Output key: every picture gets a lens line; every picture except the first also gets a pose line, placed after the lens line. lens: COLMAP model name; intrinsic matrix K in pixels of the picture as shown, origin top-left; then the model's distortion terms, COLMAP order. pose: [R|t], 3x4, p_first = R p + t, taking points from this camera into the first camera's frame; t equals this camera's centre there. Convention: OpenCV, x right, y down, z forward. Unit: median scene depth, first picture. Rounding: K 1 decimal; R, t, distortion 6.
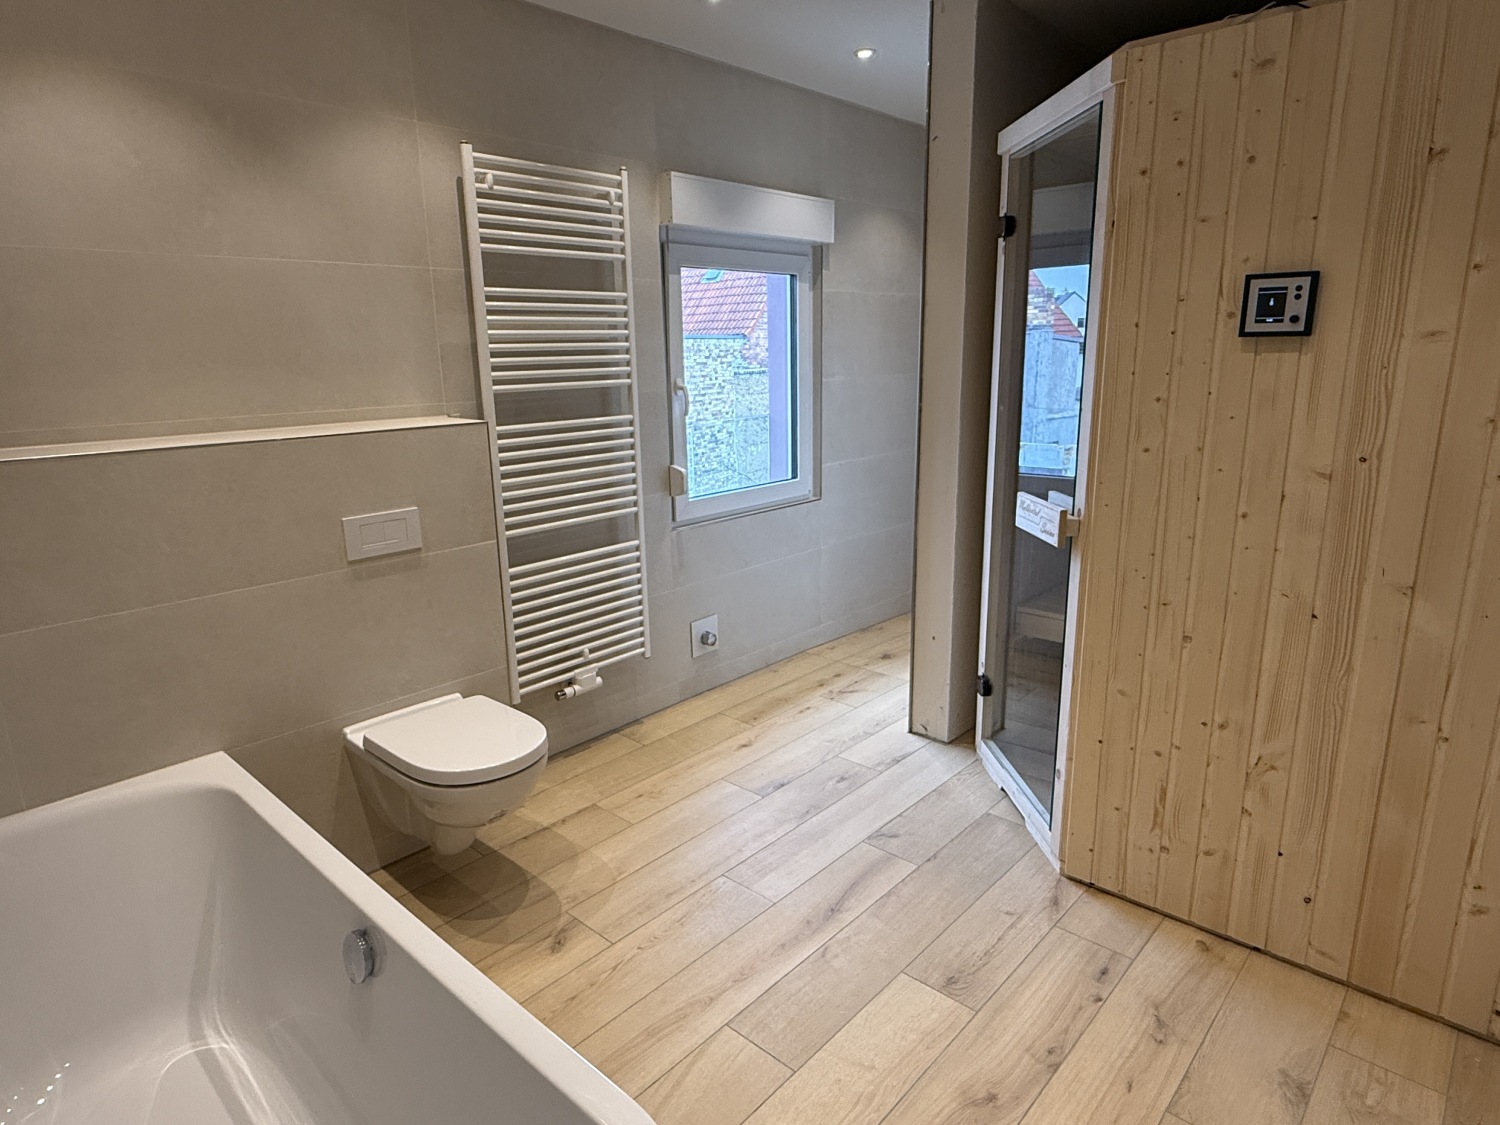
lens RADIAL K [[873.9, 0, 750.0], [0, 873.9, 562.5], [0, 0, 1]] dist [0.003254, 0.001085]
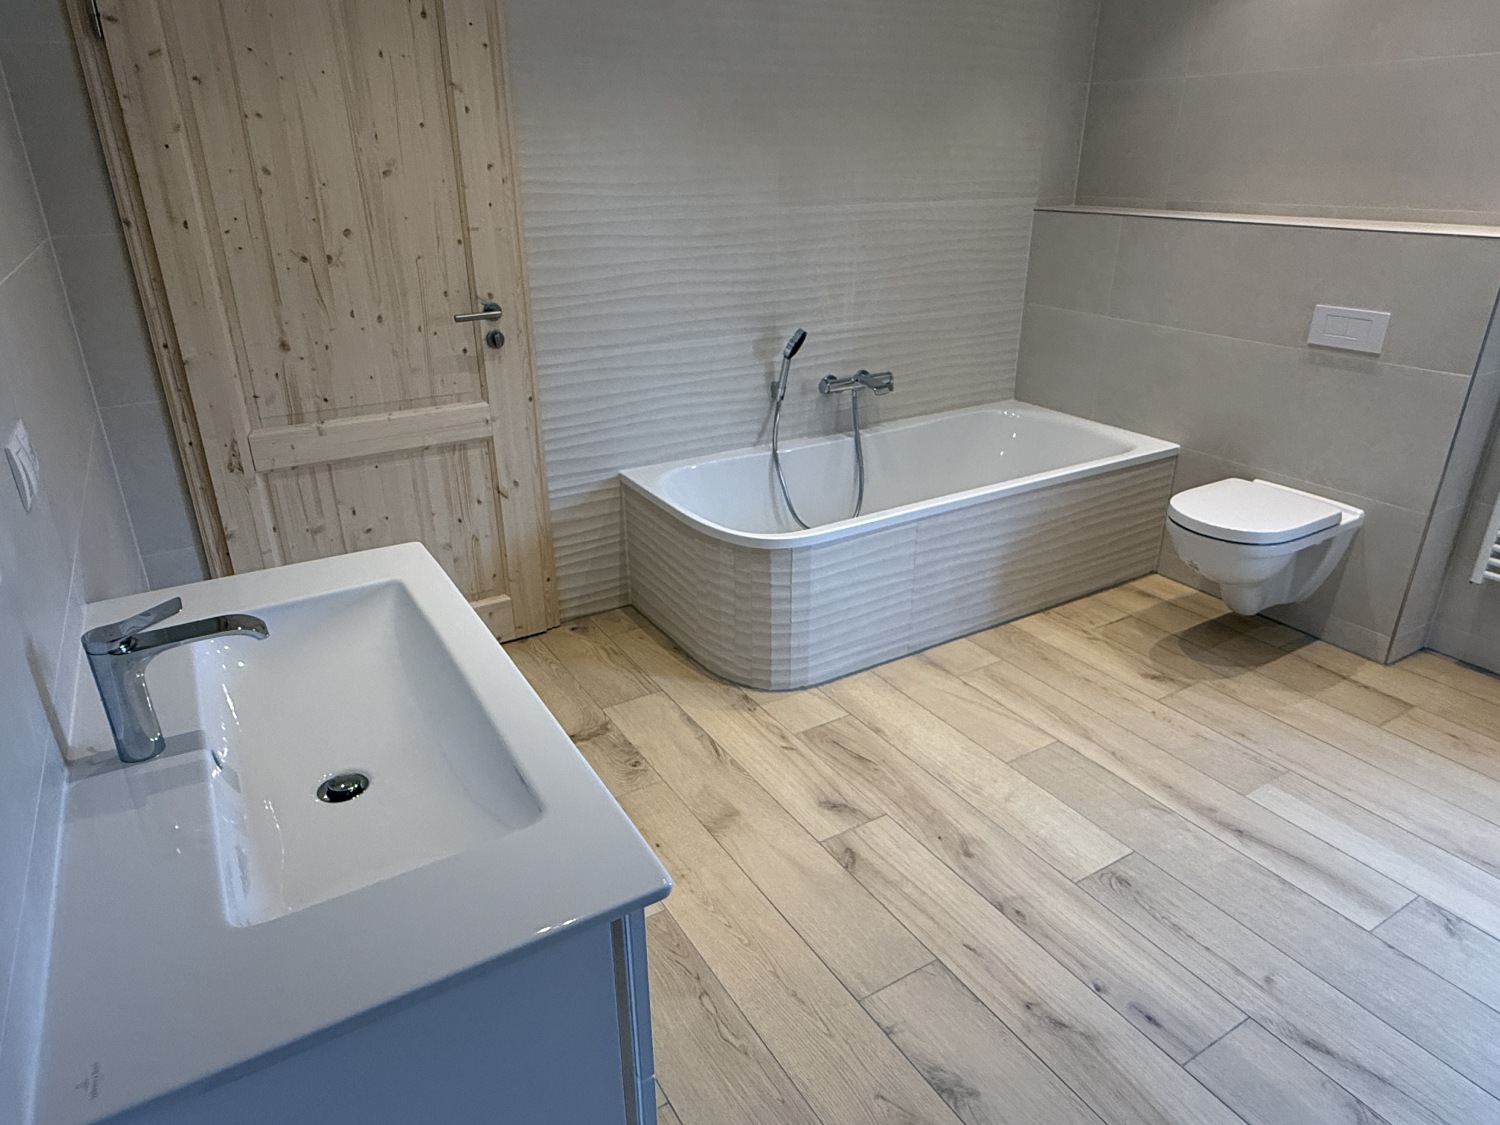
lens RADIAL K [[938.7, 0, 750.0], [0, 938.7, 562.5], [0, 0, 1]] dist [0.004050, 0.000915]
pose [[-0.271613, 0.399895, -0.875392, 1.003971], [-0.219121, 0.860001, 0.460852, -0.174214], [0.937130, 0.316990, -0.145962, 0.620944]]
